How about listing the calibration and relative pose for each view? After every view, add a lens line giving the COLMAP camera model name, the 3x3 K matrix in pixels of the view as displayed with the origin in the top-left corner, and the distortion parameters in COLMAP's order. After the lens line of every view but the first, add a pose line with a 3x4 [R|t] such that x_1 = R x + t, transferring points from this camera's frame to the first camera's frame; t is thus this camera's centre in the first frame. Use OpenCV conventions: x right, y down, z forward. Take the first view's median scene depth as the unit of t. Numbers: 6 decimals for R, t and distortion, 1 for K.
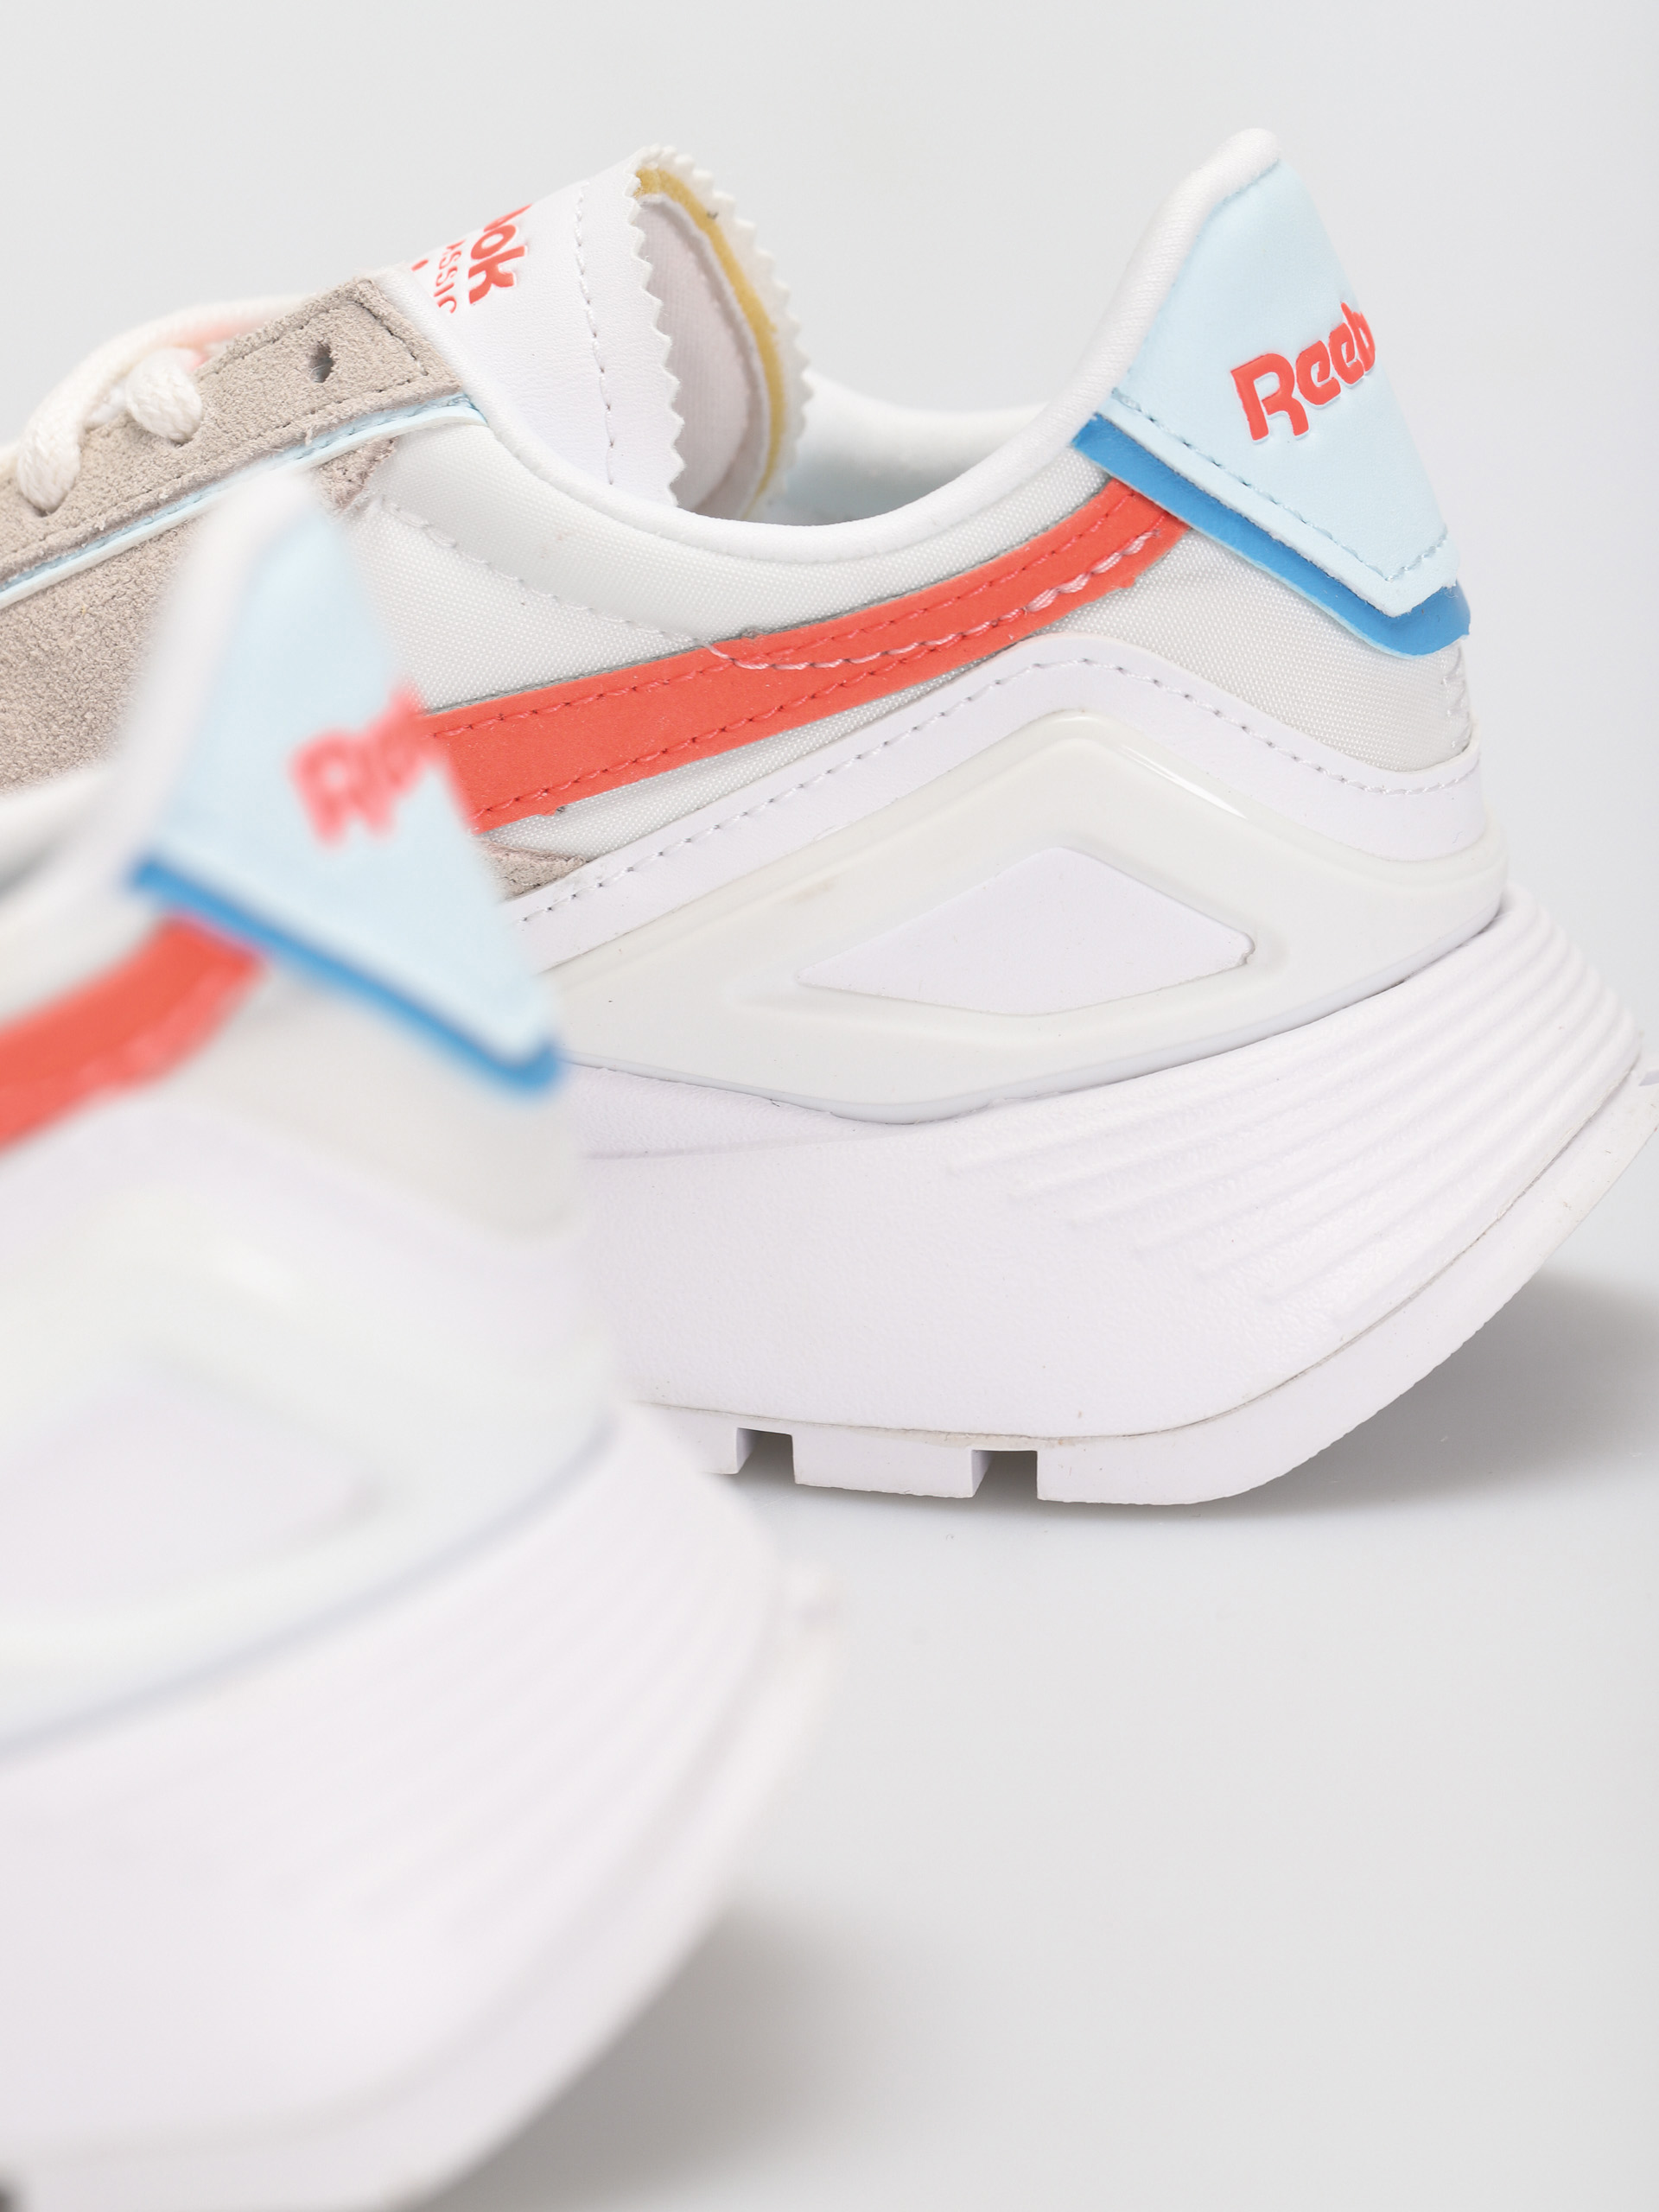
lens RADIAL K [[6229.3, 0, 829.5], [0, 6229.3, 1106.0], [0, 0, 1]] dist [0.137372, 0.709476]
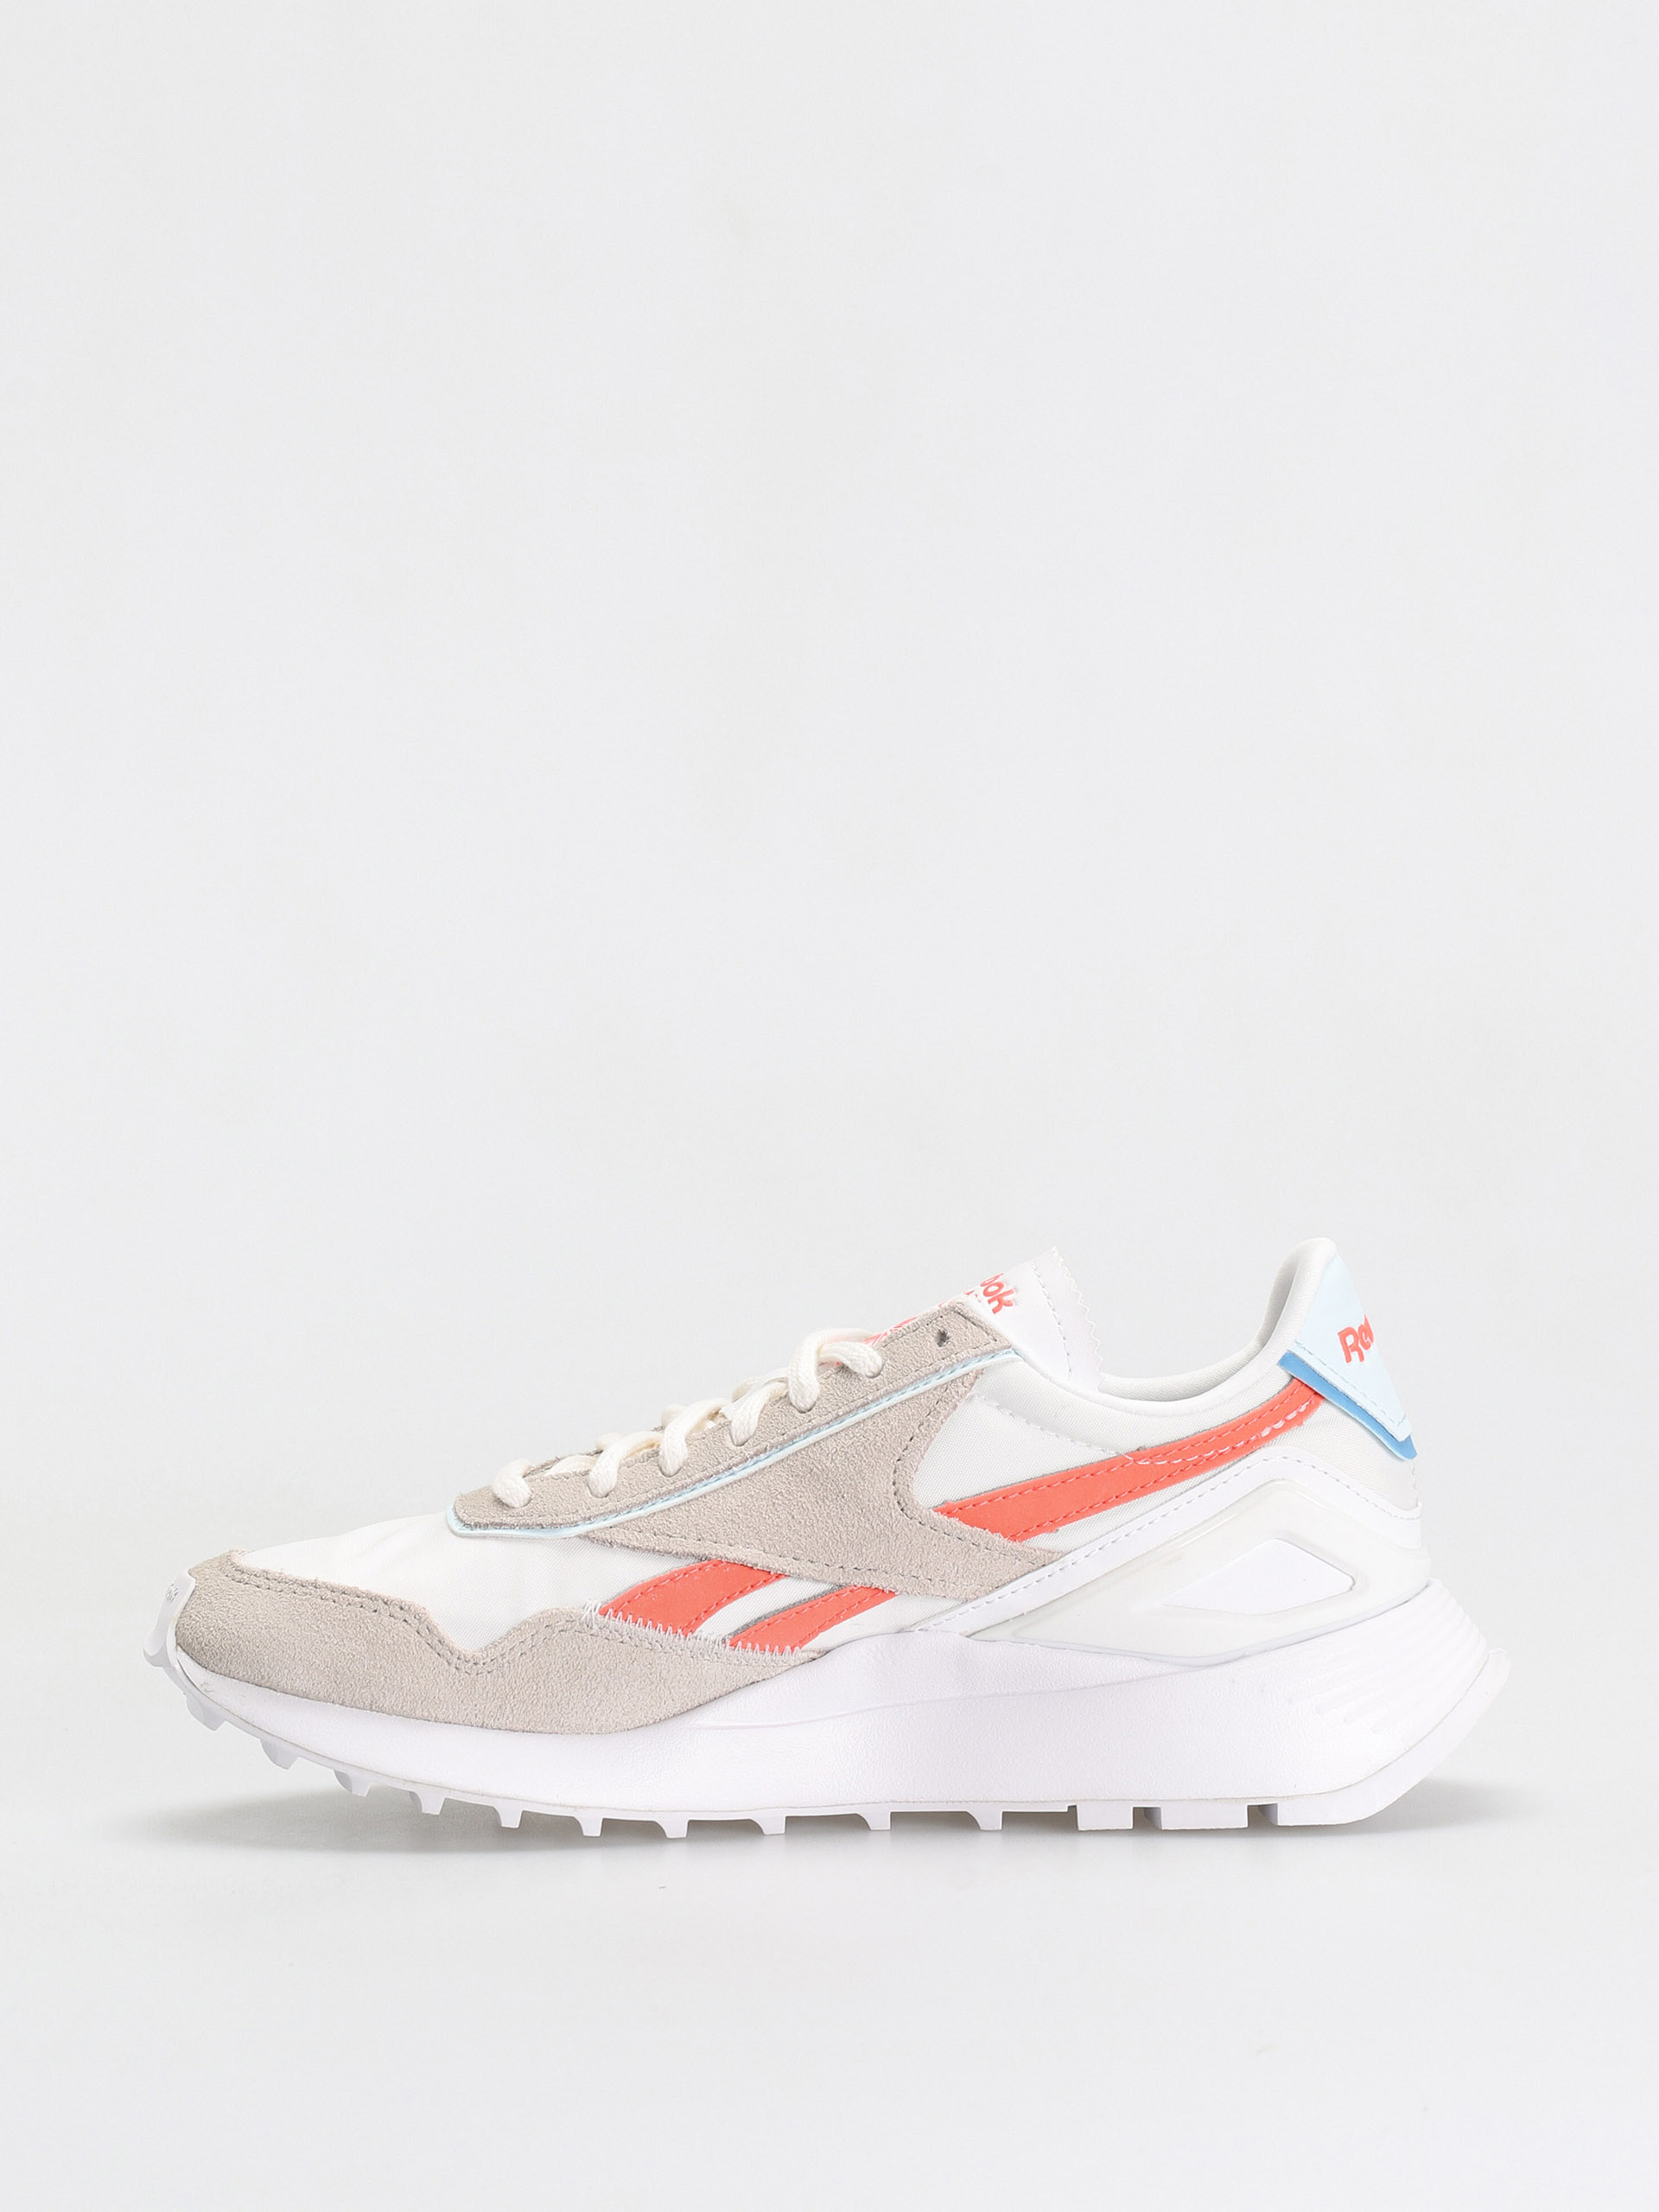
lens RADIAL K [[6306.4, 0, 829.5], [0, 6306.4, 1106.0], [0, 0, 1]] dist [-0.658393, 0.318530]
pose [[0.989369, -0.011767, 0.144953, -0.454730], [0.041808, 0.977660, -0.205994, 0.268687], [-0.139291, 0.209864, 0.967758, -1.226850]]
